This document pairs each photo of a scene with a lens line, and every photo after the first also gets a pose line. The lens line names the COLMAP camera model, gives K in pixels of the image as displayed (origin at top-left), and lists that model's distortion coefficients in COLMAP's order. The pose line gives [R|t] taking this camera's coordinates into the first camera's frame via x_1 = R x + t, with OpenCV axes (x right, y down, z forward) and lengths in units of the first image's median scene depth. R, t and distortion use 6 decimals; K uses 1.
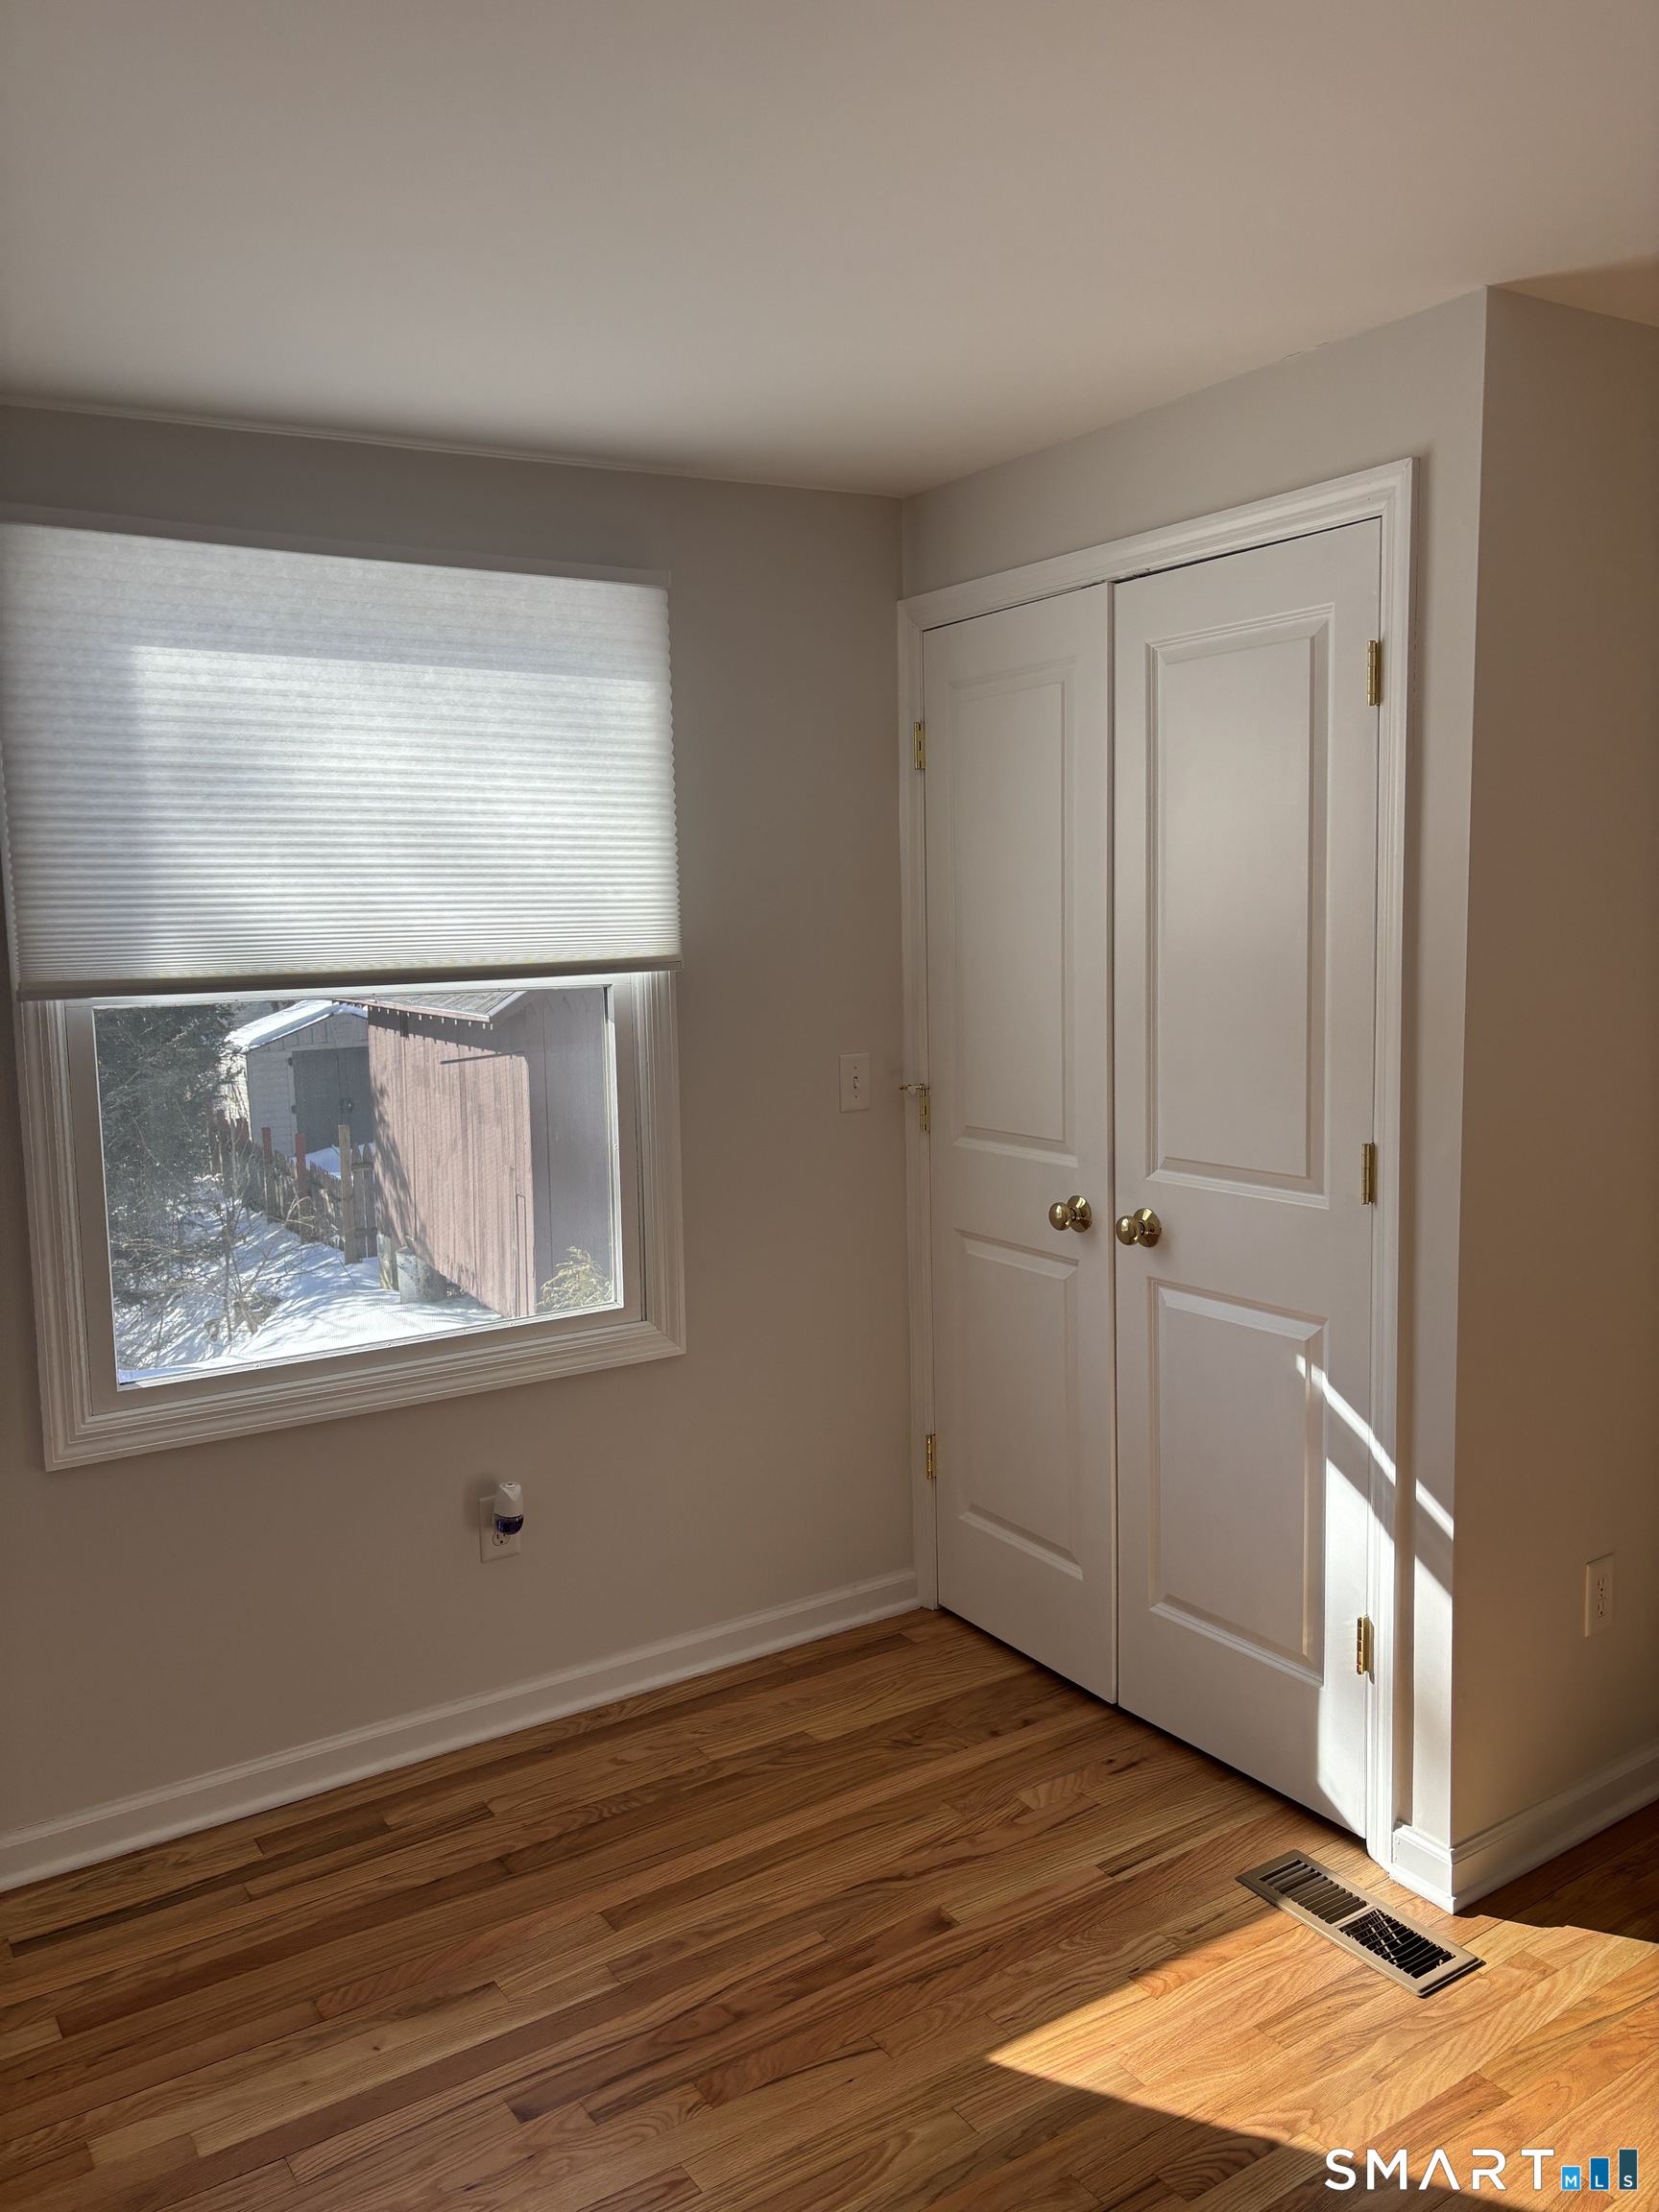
lens RADIAL K [[1648.0, 0, 827.4], [0, 1648.0, 1108.7], [0, 0, 1]] dist [-0.008184, -0.000585]
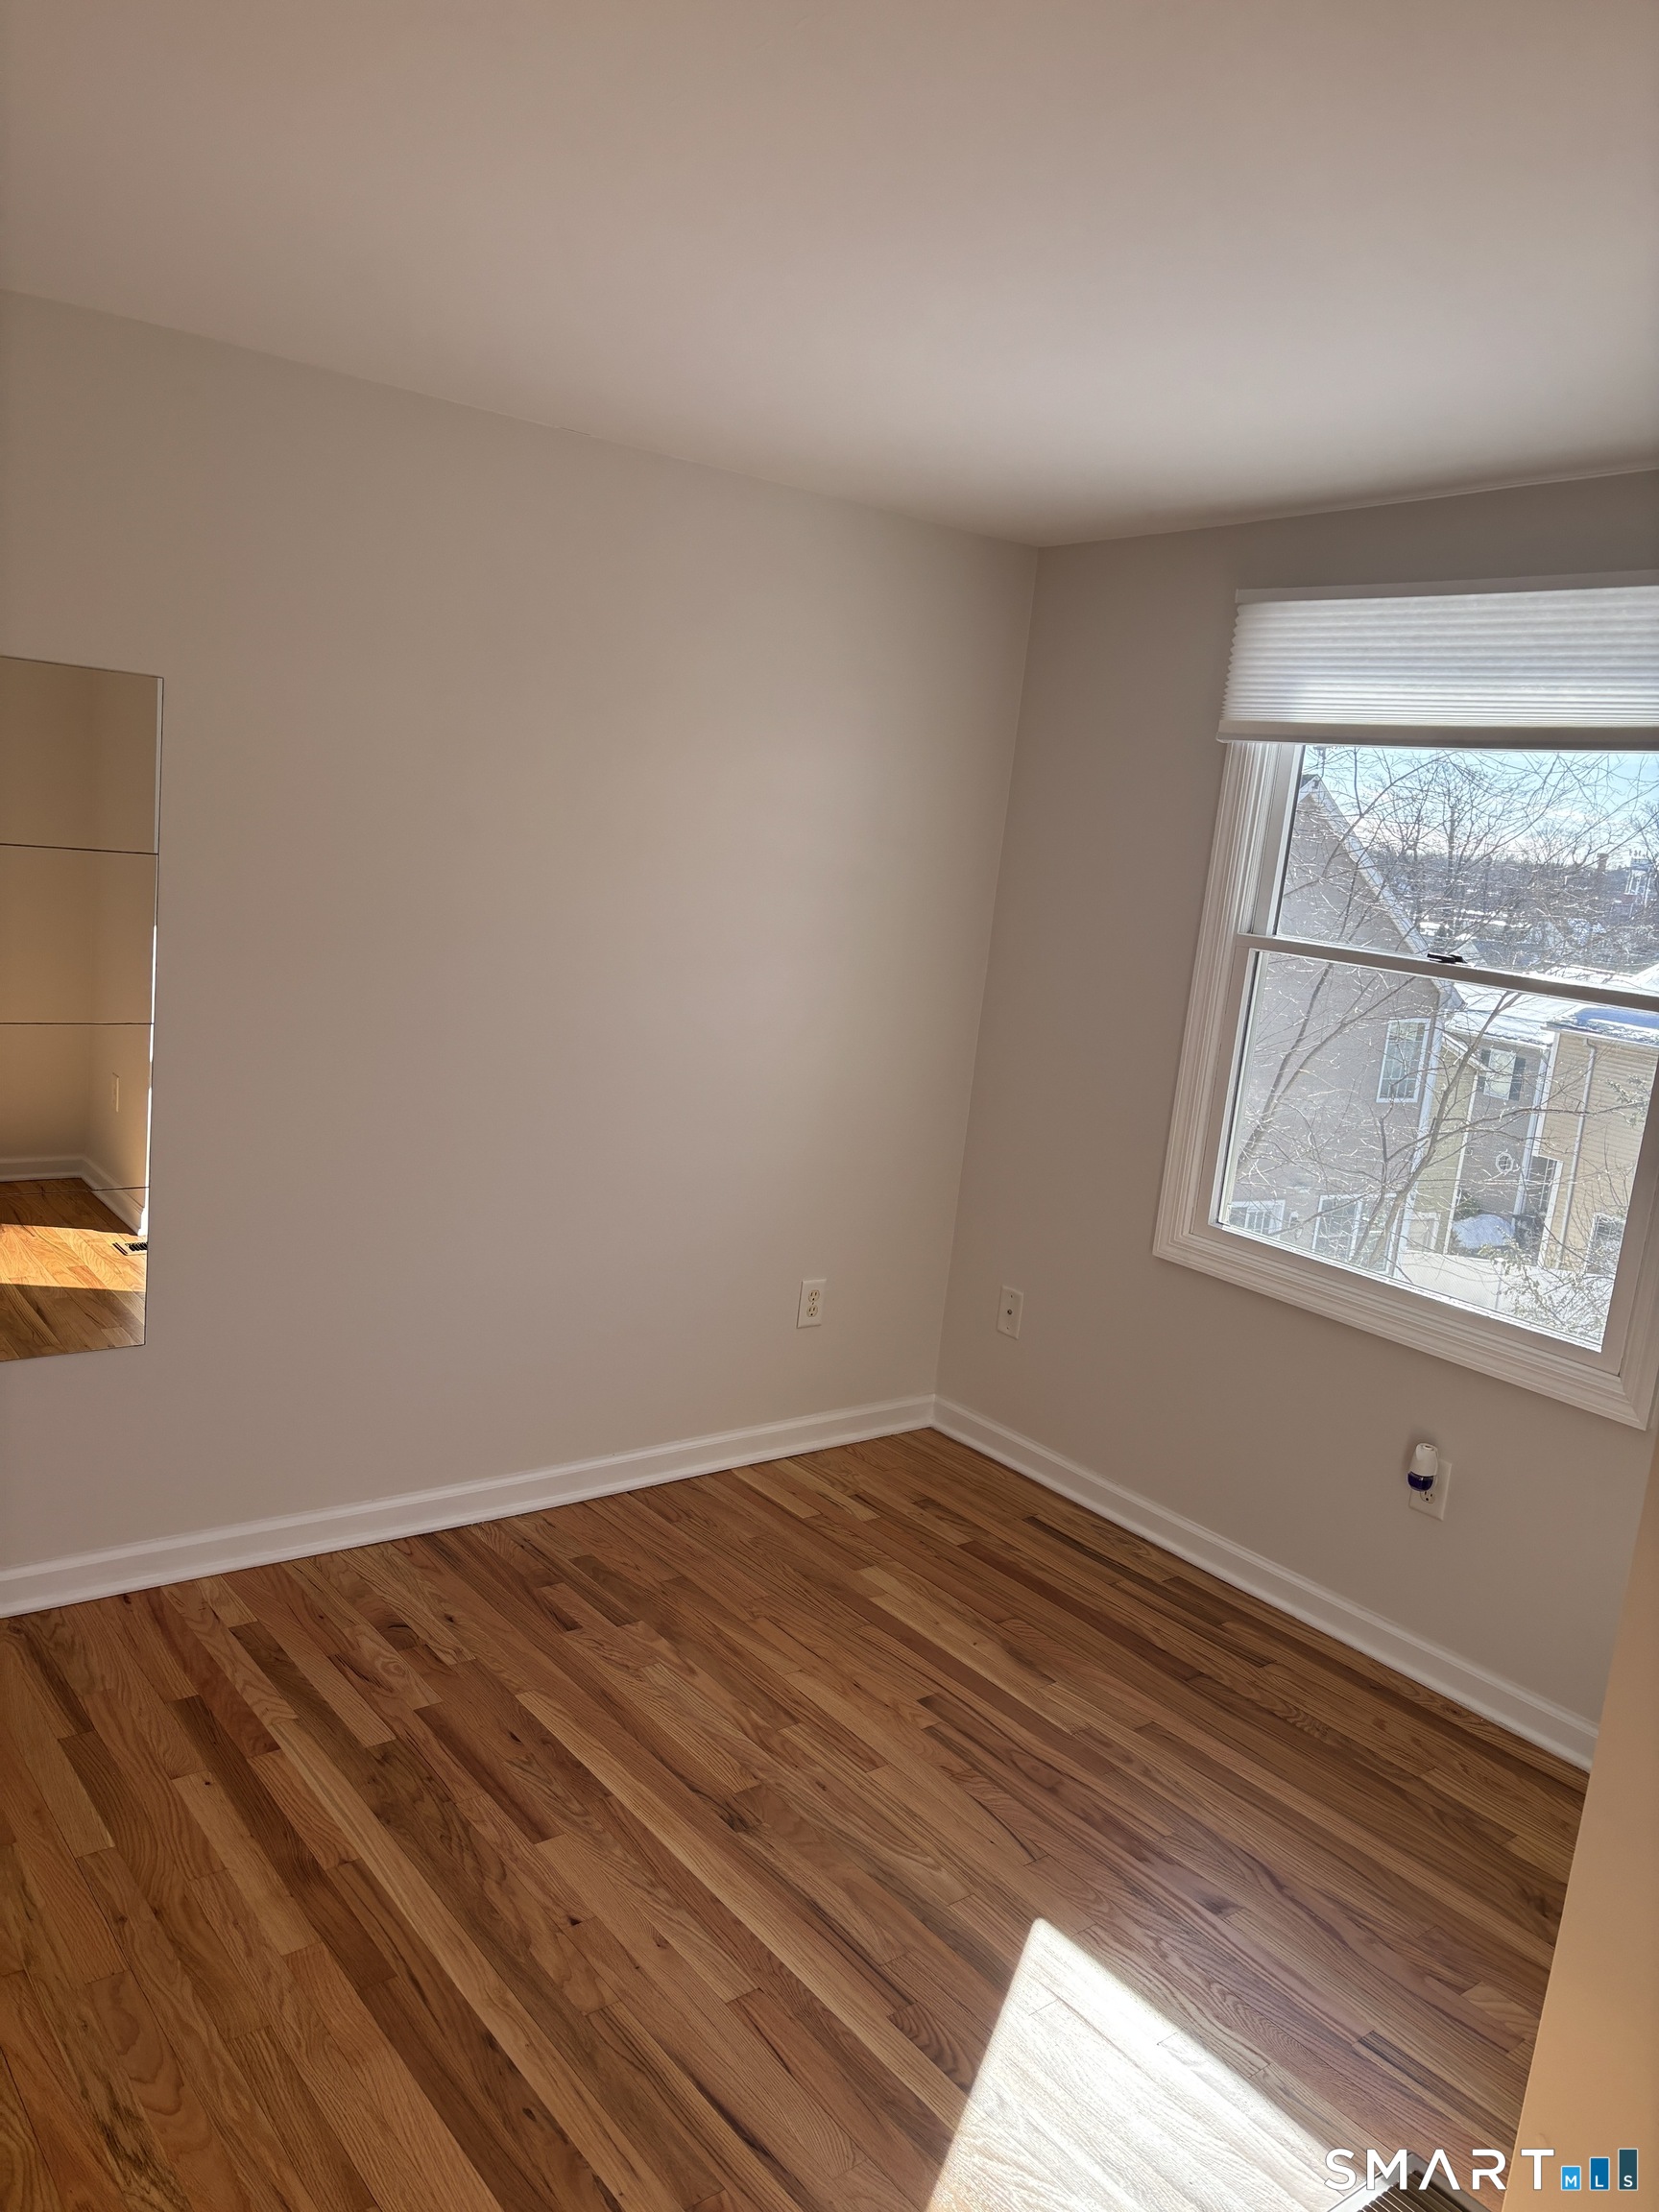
lens RADIAL K [[1648.0, 0, 826.1], [0, 1648.0, 1100.1], [0, 0, 1]] dist [-0.008184, -0.000585]
pose [[0.083593, 0.213228, -0.973420, 0.897671], [-0.218517, 0.956986, 0.190862, -0.126933], [0.972246, 0.196754, 0.126591, 0.501542]]
